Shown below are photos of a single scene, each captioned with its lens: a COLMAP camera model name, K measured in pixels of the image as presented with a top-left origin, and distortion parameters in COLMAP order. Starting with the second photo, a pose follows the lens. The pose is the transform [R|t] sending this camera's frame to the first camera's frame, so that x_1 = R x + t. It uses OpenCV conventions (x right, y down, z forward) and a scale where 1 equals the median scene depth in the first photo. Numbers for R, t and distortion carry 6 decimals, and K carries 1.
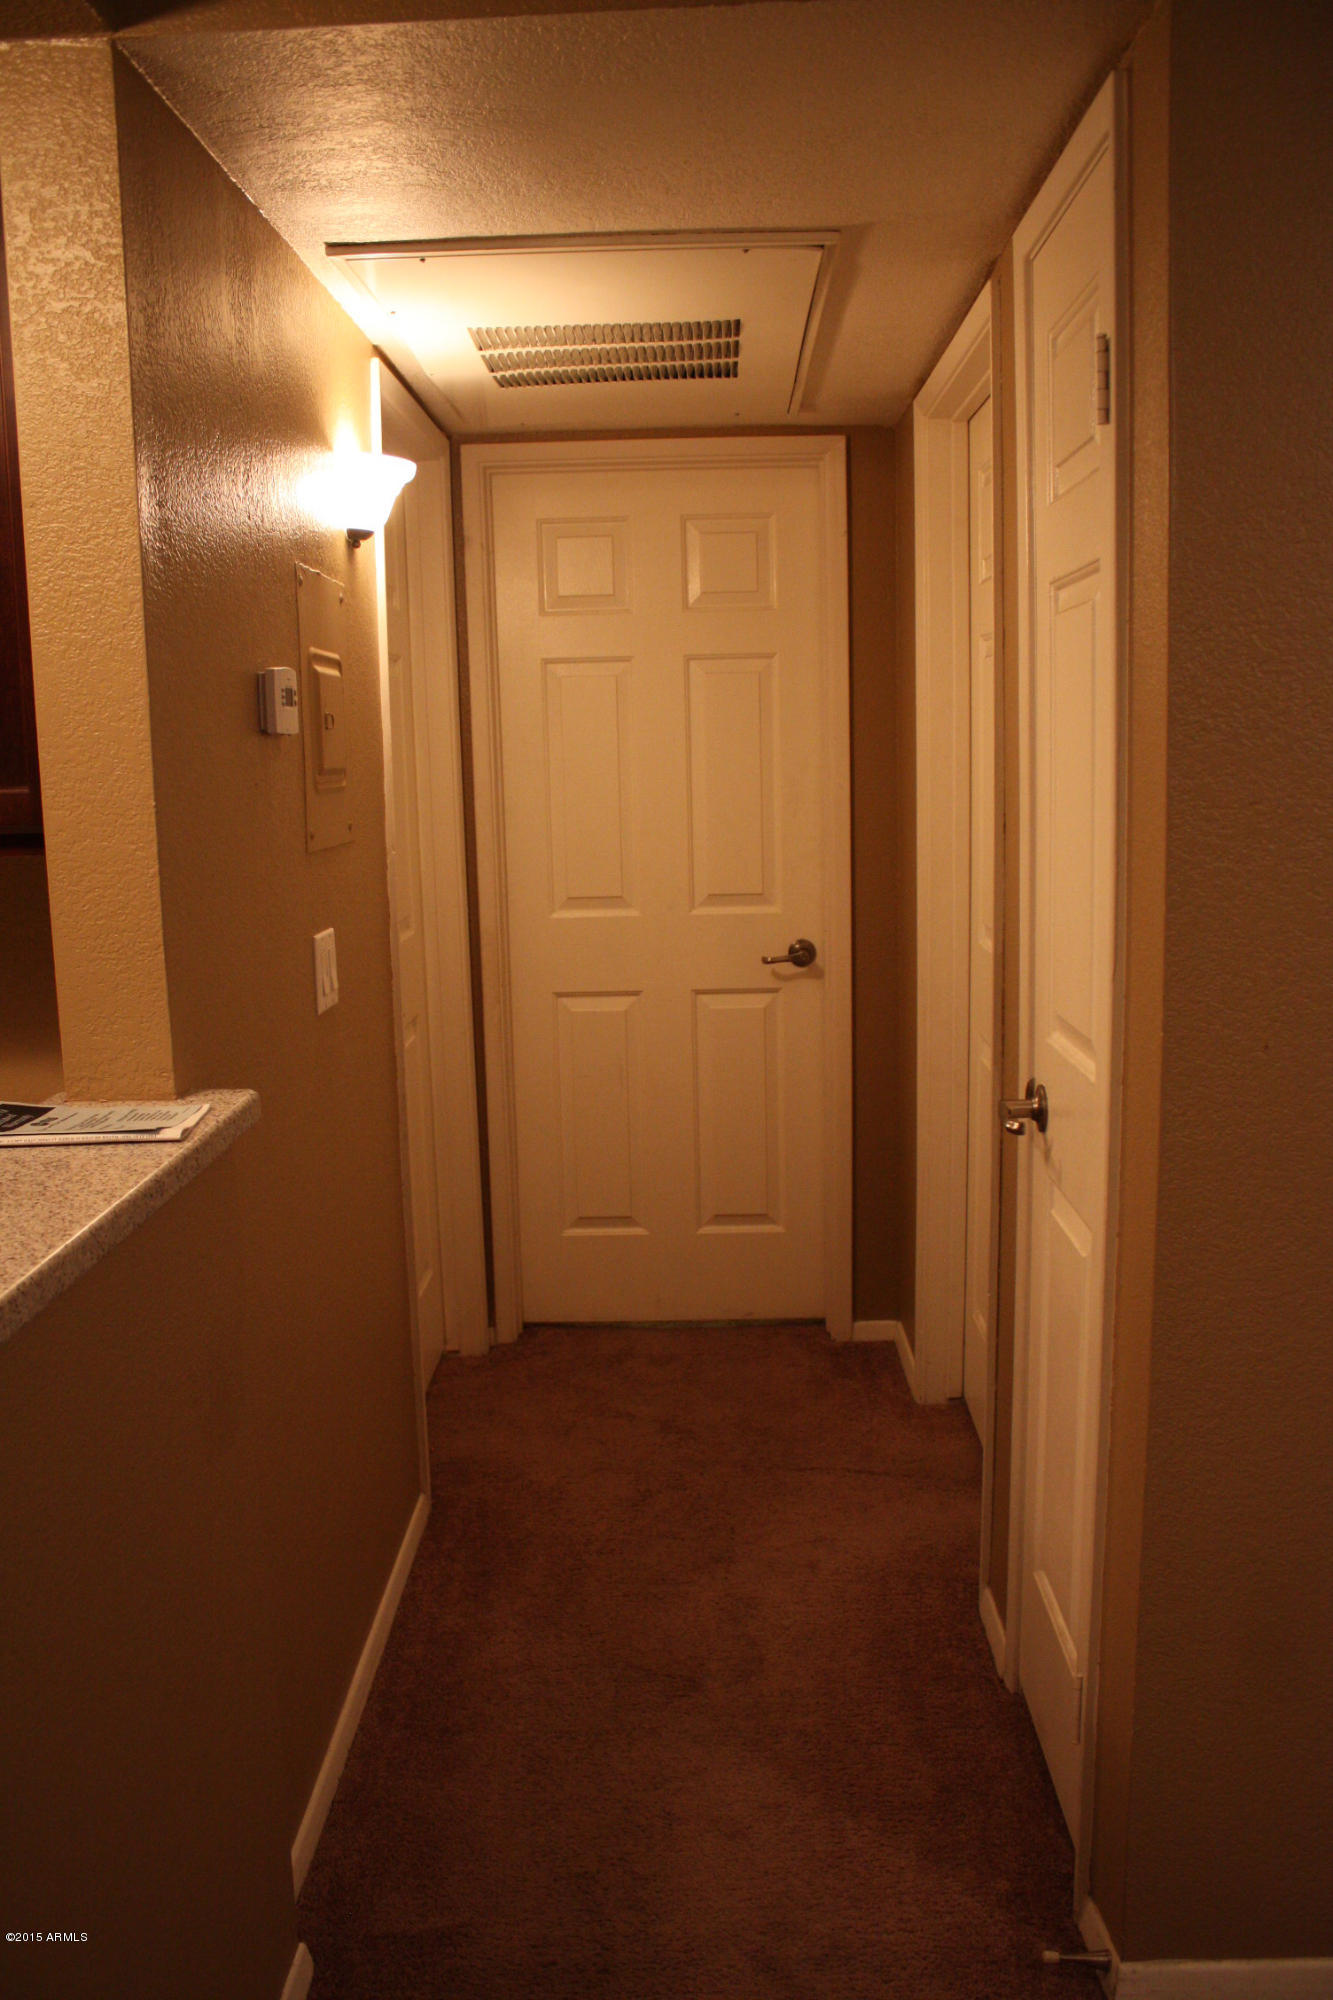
lens RADIAL K [[1695.4, 0, 666.5], [0, 1695.4, 1000.0], [0, 0, 1]] dist [-0.155311, 0.131601]
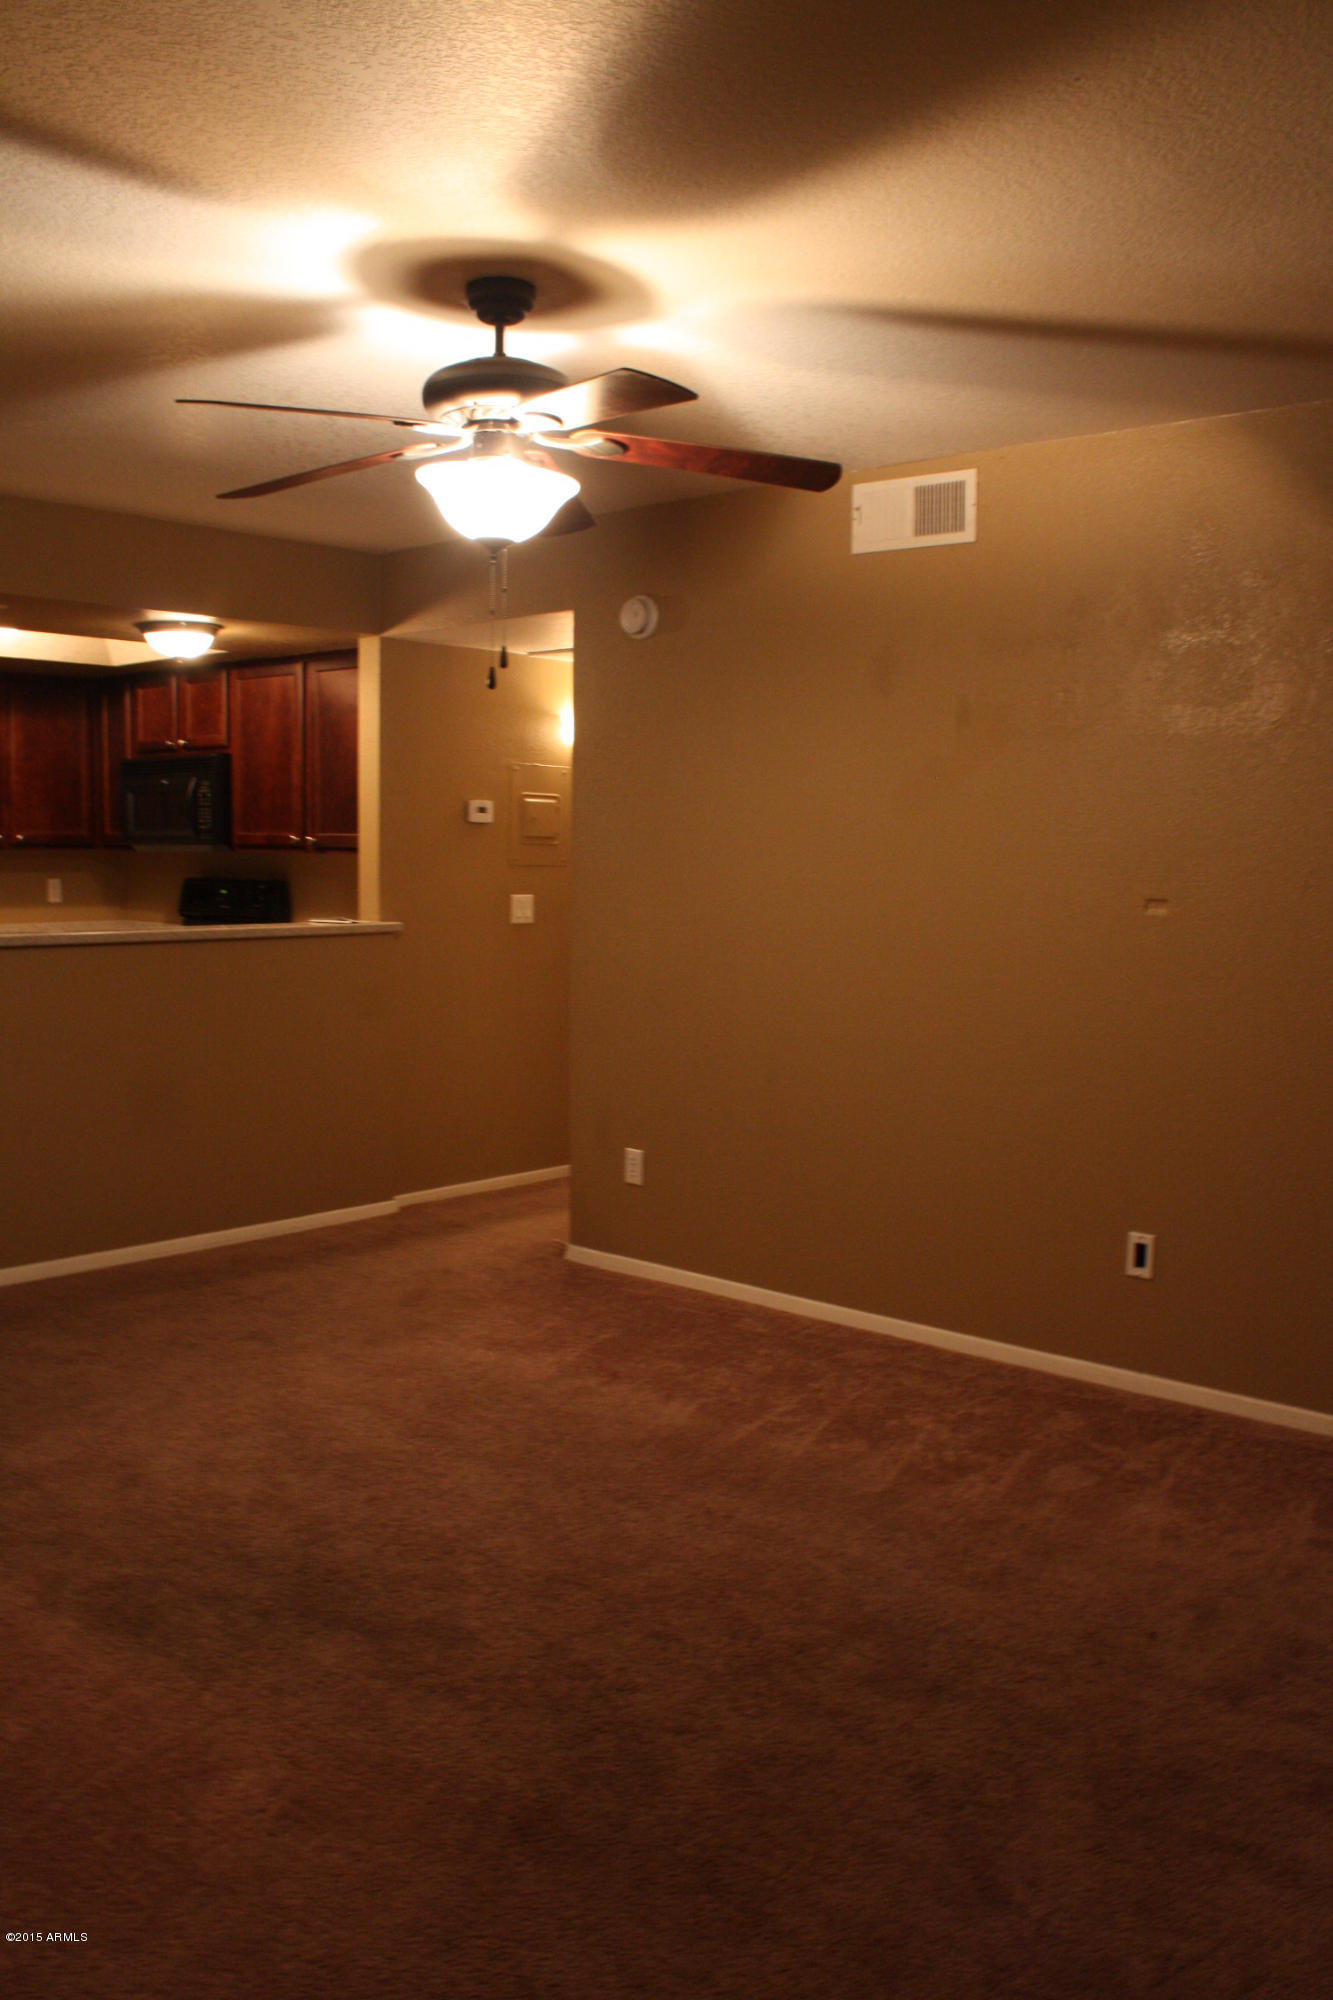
lens RADIAL K [[1695.4, 0, 666.5], [0, 1695.4, 1000.0], [0, 0, 1]] dist [-0.155311, 0.131601]
pose [[0.762088, 0.096494, -0.640243, 2.001974], [-0.135194, 0.990751, -0.011601, 0.147764], [0.633202, 0.095398, 0.768085, -1.088365]]
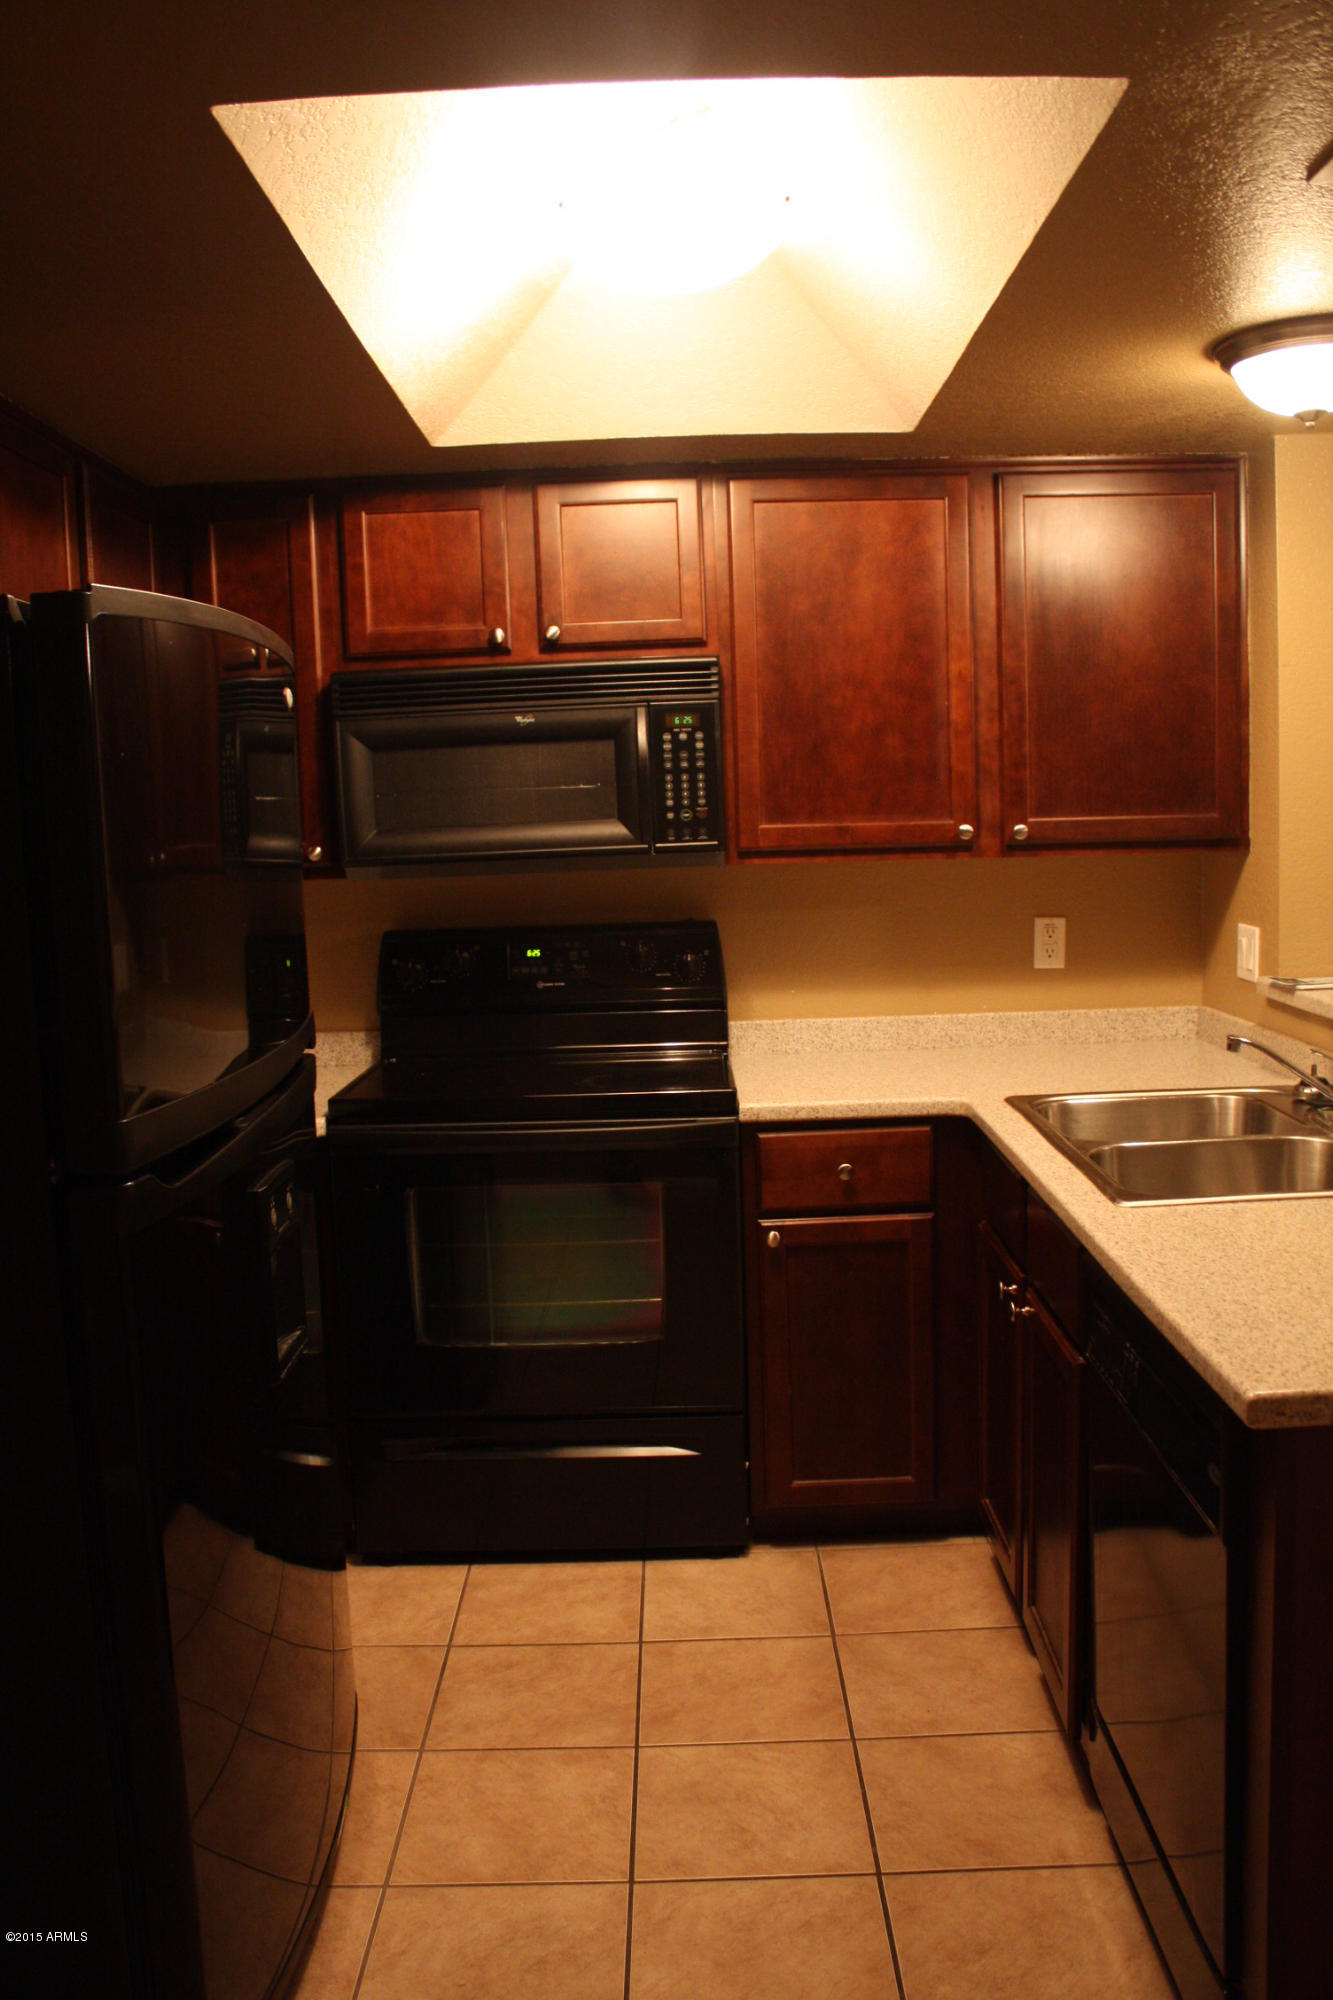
lens RADIAL K [[1695.4, 0, 666.5], [0, 1695.4, 1000.0], [0, 0, 1]] dist [-0.155311, 0.131601]
pose [[0.999824, -0.008560, 0.016671, -0.872450], [0.009269, 0.999034, -0.042951, 0.128632], [-0.016287, 0.043098, 0.998938, -0.696125]]
